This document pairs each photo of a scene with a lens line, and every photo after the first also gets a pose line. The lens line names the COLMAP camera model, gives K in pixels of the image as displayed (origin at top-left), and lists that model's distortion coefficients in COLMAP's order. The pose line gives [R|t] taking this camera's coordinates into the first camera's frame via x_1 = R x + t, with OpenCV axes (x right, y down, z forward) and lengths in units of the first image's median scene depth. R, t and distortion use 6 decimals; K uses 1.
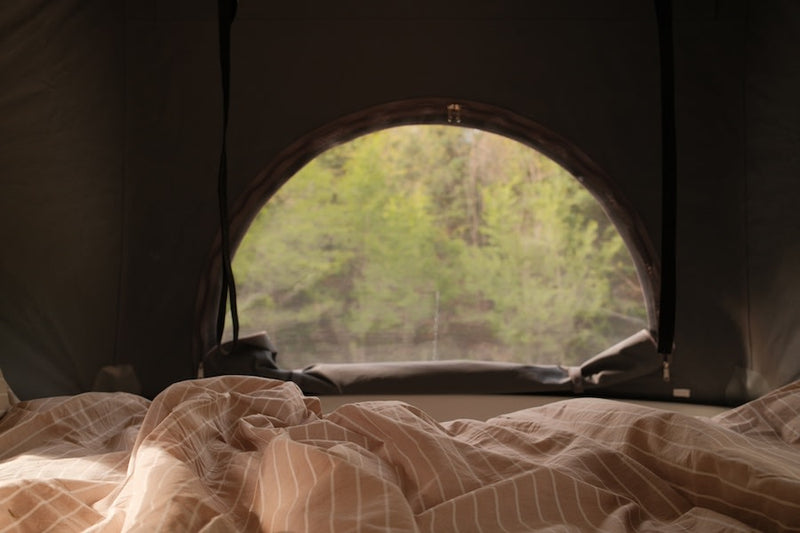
lens RADIAL K [[826.8, 0, 400.0], [0, 826.8, 266.5], [0, 0, 1]] dist [-0.003962, 0.024248]
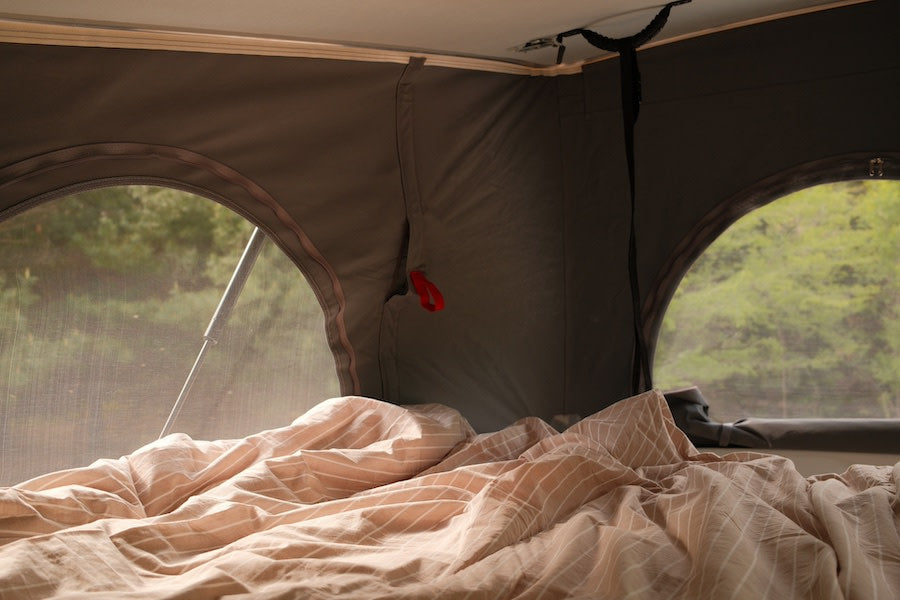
lens RADIAL K [[930.1, 0, 450.0], [0, 930.1, 300.0], [0, 0, 1]] dist [-0.003962, 0.024248]
pose [[0.873987, -0.035282, -0.484667, 0.144743], [0.032218, 0.999373, -0.014652, -0.025444], [0.484880, -0.002809, 0.874576, -0.204397]]
